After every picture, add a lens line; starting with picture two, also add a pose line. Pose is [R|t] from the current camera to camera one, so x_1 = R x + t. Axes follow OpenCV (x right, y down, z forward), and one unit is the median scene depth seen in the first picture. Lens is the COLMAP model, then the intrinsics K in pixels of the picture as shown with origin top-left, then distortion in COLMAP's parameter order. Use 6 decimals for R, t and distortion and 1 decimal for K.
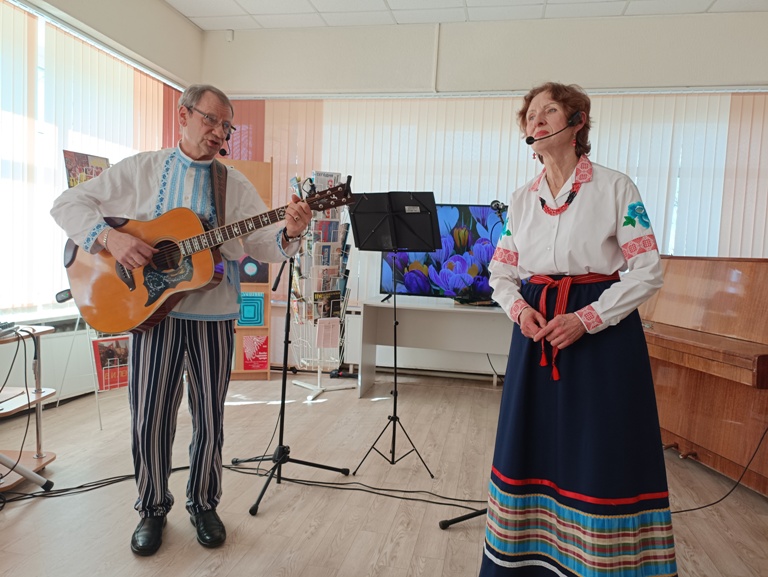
lens RADIAL K [[583.2, 0, 384.0], [0, 583.2, 288.5], [0, 0, 1]] dist [-0.001195, -0.006944]
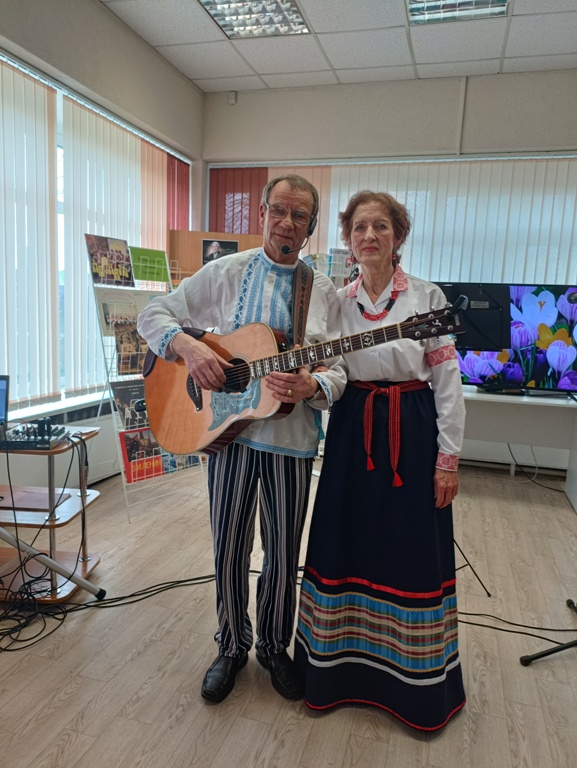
lens RADIAL K [[584.3, 0, 278.3], [0, 584.3, 395.5], [0, 0, 1]] dist [0.053258, -0.114858]
pose [[0.994039, 0.016484, -0.107773, -0.131836], [-0.008118, 0.996950, 0.077615, -0.051600], [0.108724, -0.076278, 0.991141, 0.059796]]
